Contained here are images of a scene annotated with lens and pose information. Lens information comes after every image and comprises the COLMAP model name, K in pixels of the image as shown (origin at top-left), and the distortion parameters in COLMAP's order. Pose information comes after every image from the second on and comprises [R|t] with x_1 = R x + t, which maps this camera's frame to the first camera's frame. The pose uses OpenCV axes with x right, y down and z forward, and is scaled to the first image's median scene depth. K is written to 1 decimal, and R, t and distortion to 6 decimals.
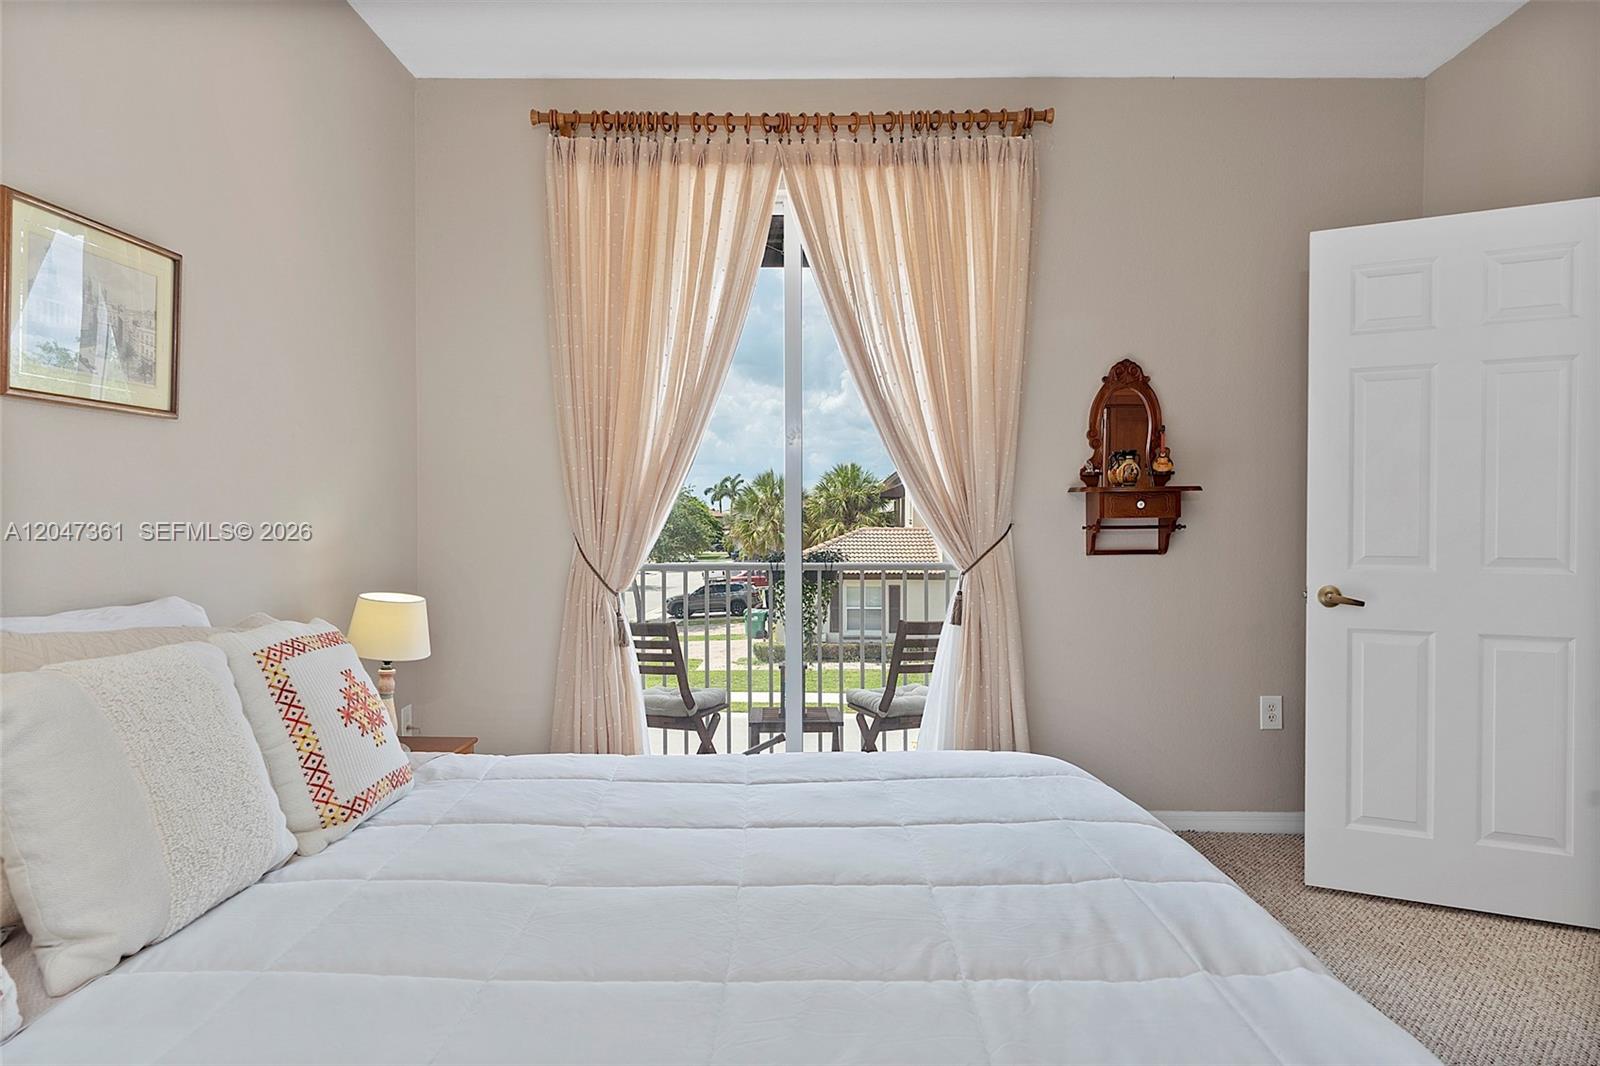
lens RADIAL K [[931.8, 0, 797.9], [0, 931.8, 537.4], [0, 0, 1]] dist [0.000237, 0.002051]
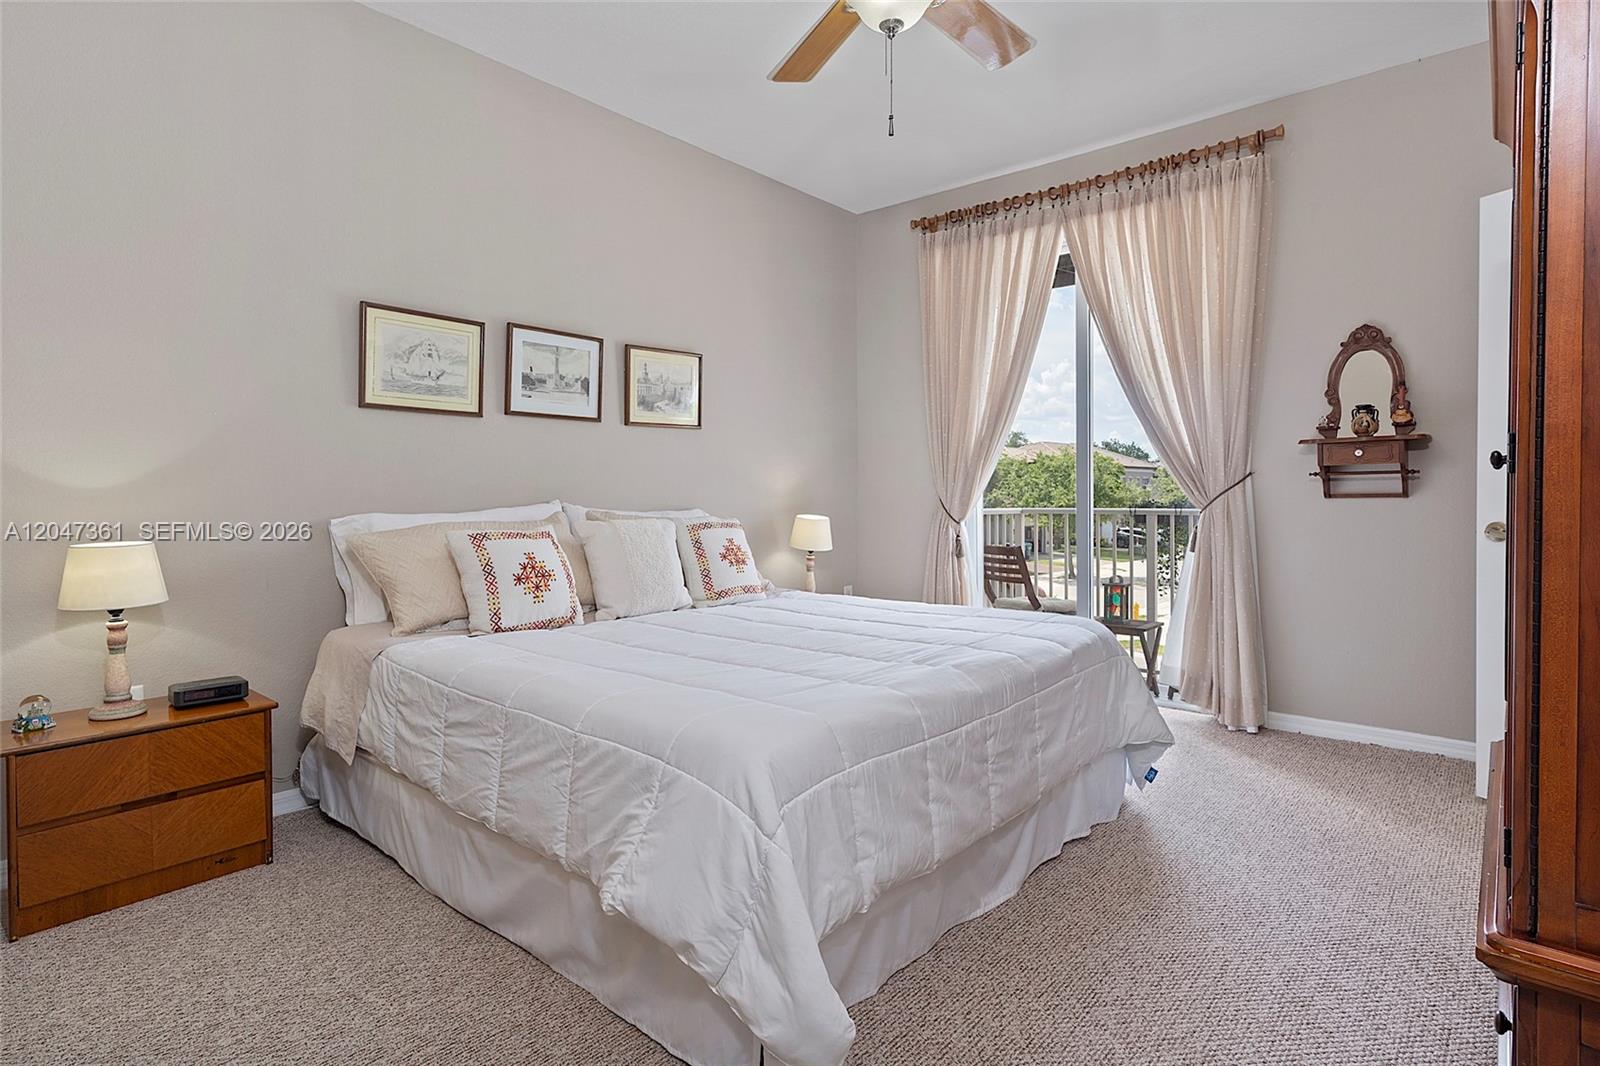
lens RADIAL K [[822.7, 0, 779.9], [0, 822.7, 500.5], [0, 0, 1]] dist [0.001162, -0.000180]
pose [[0.752395, 0.004626, -0.658696, 0.485148], [-0.005900, 0.999983, 0.000283, 0.026406], [0.658686, 0.003673, 0.752409, -0.220236]]
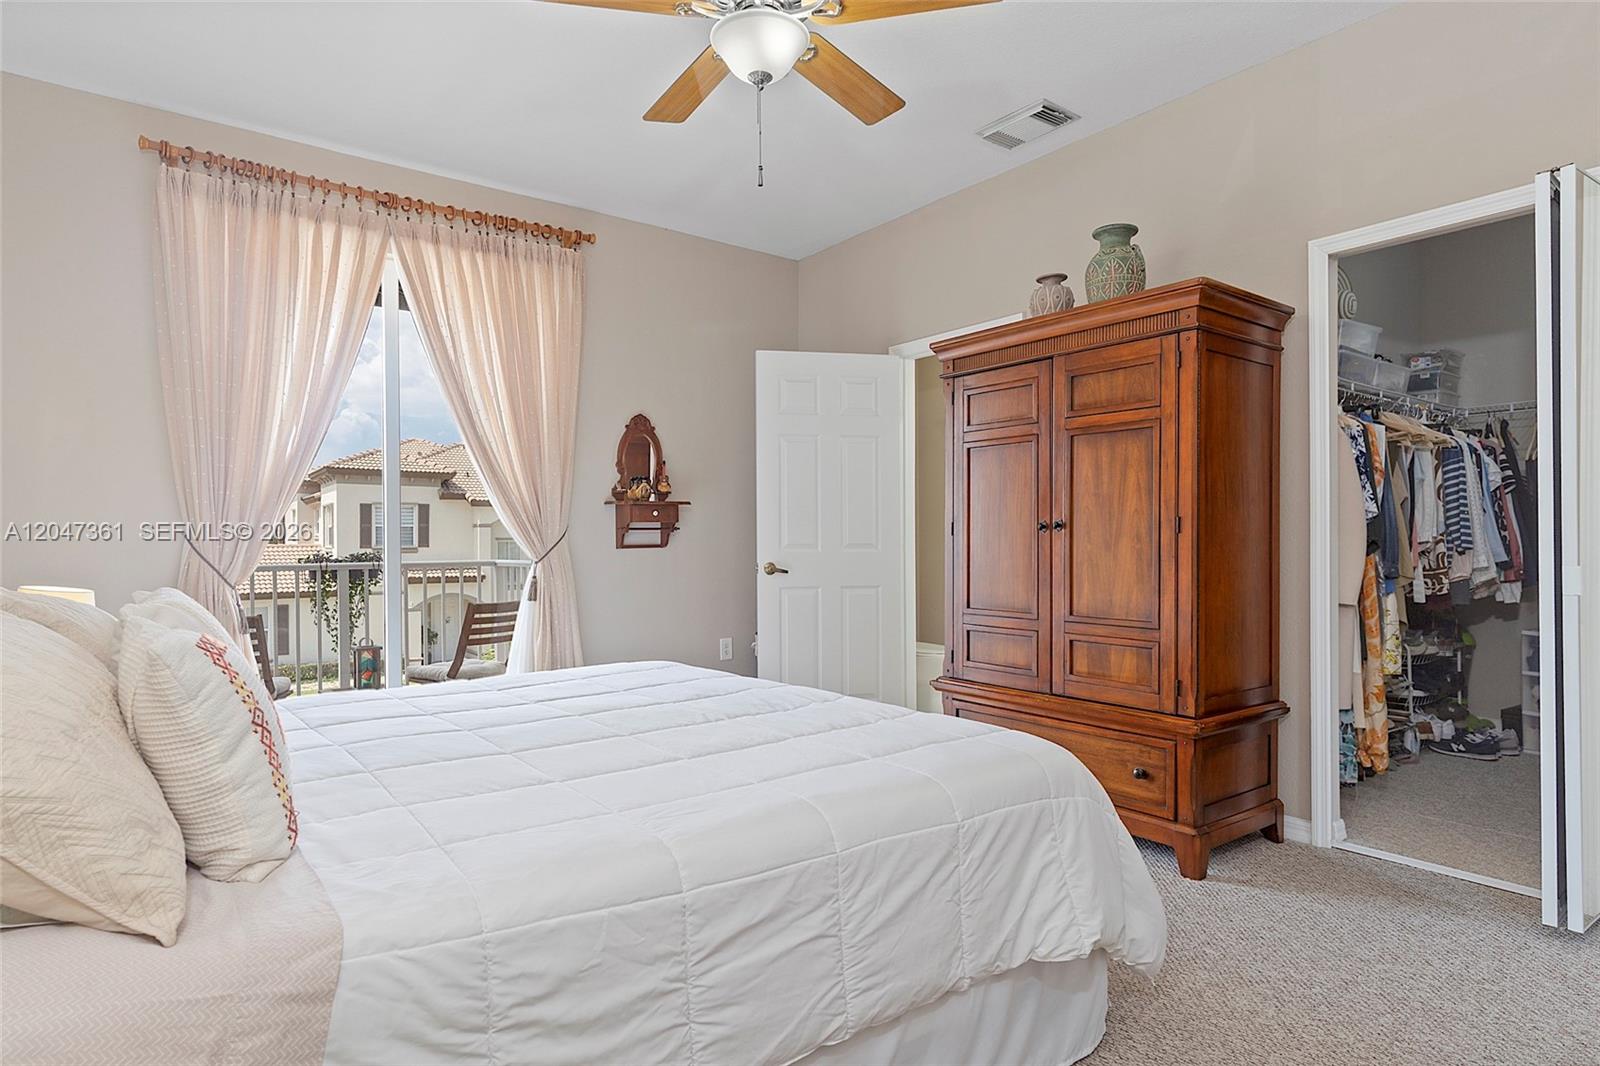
lens RADIAL K [[892.1, 0, 788.8], [0, 892.1, 537.0], [0, 0, 1]] dist [-0.003138, -0.000060]
pose [[0.793165, -0.003211, 0.608999, -0.320352], [0.012403, 0.999864, -0.010882, 0.020000], [-0.608881, 0.016185, 0.793097, -0.251108]]
